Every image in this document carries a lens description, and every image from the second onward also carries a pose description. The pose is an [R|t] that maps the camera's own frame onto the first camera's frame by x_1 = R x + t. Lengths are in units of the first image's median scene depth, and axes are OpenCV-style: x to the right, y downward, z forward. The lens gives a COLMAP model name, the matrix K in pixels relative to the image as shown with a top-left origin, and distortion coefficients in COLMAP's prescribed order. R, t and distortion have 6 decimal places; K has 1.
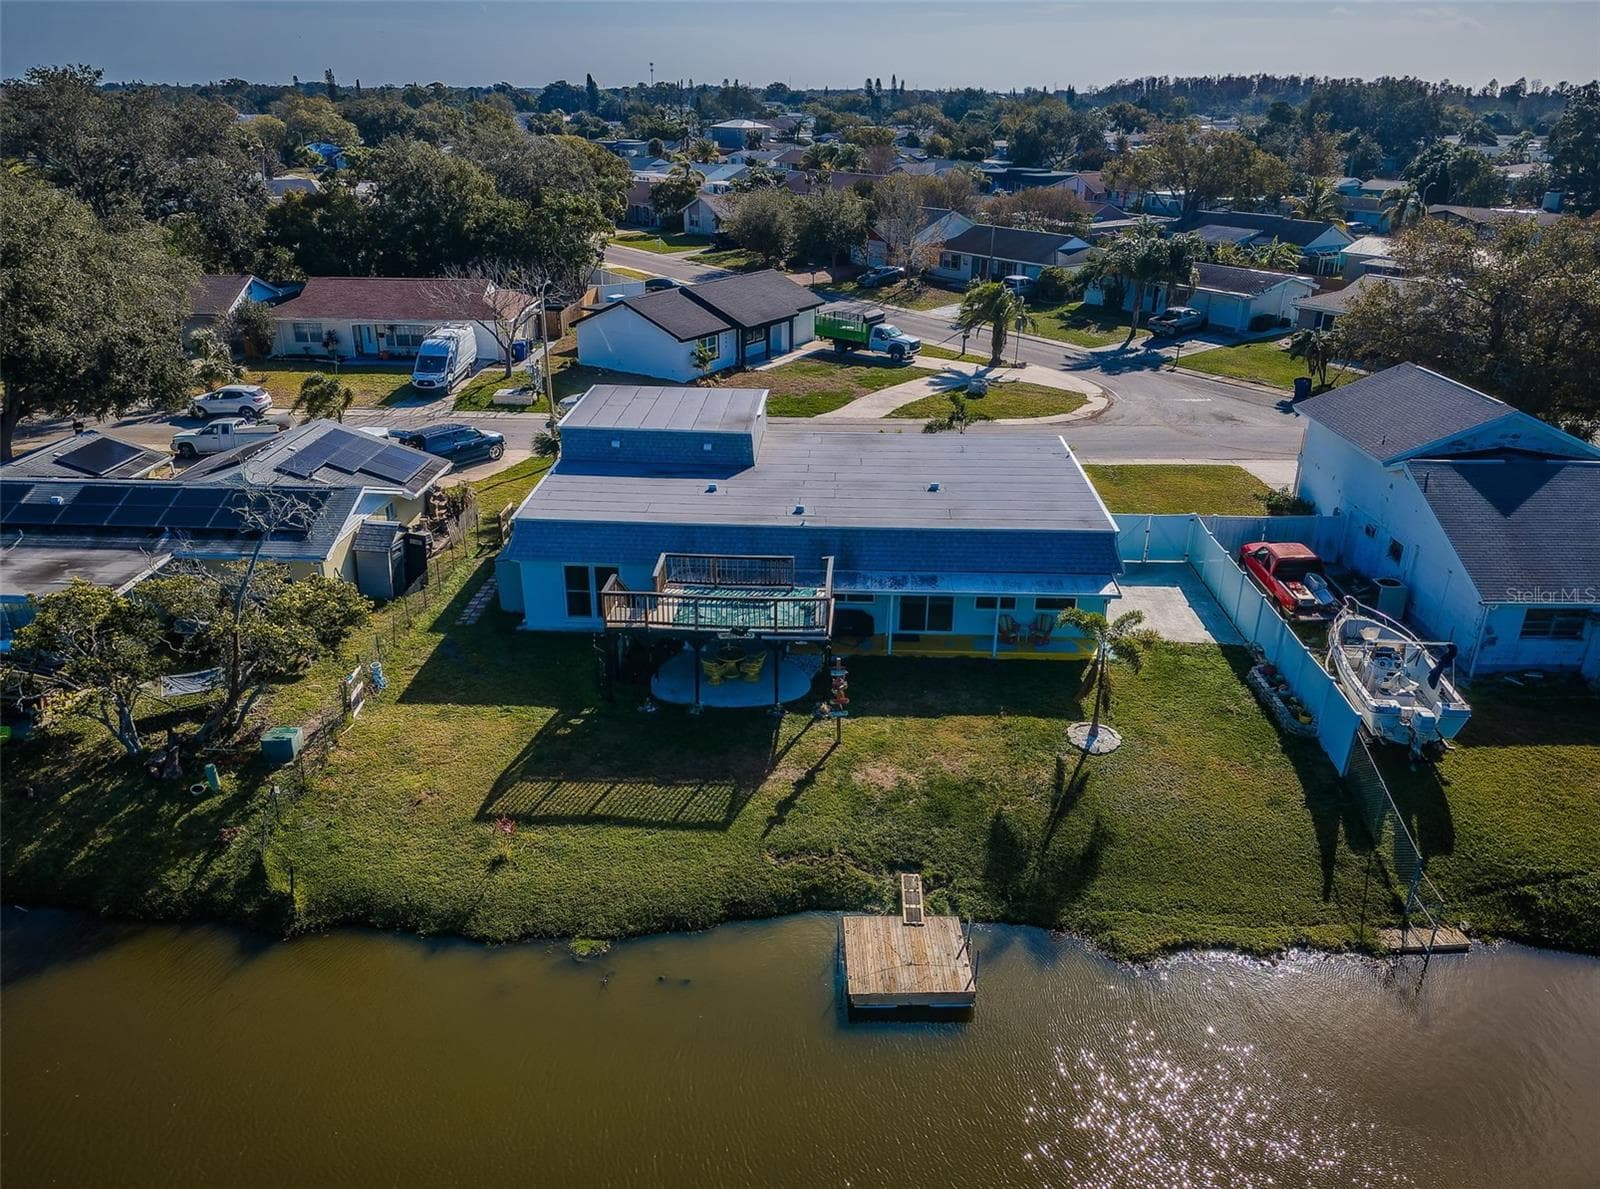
lens RADIAL K [[1194.3, 0, 793.1], [0, 1194.3, 594.2], [0, 0, 1]] dist [0.019942, -0.016306]
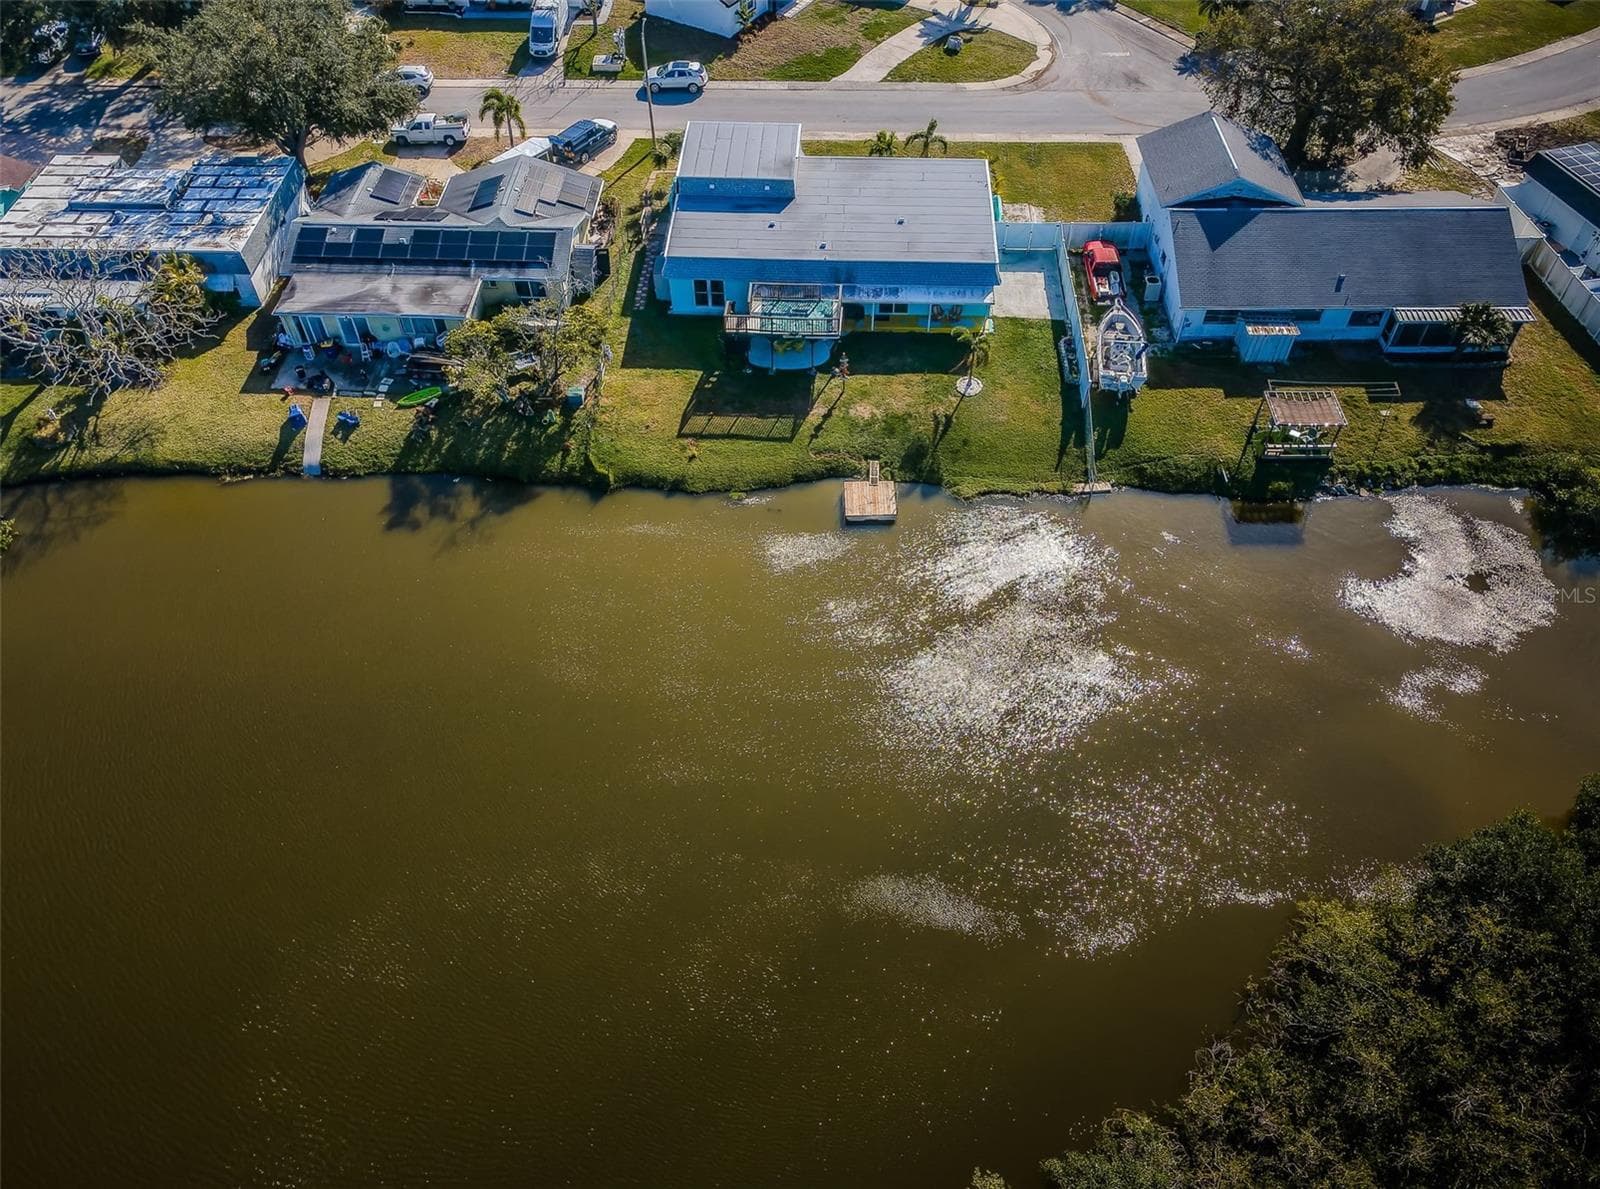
lens RADIAL K [[1194.3, 0, 802.0], [0, 1194.3, 595.1], [0, 0, 1]] dist [0.019942, -0.016306]
pose [[0.999962, -0.007368, -0.004607, -0.026653], [0.008647, 0.896402, 0.443158, -0.479493], [0.000864, -0.443181, 0.896432, -1.008103]]
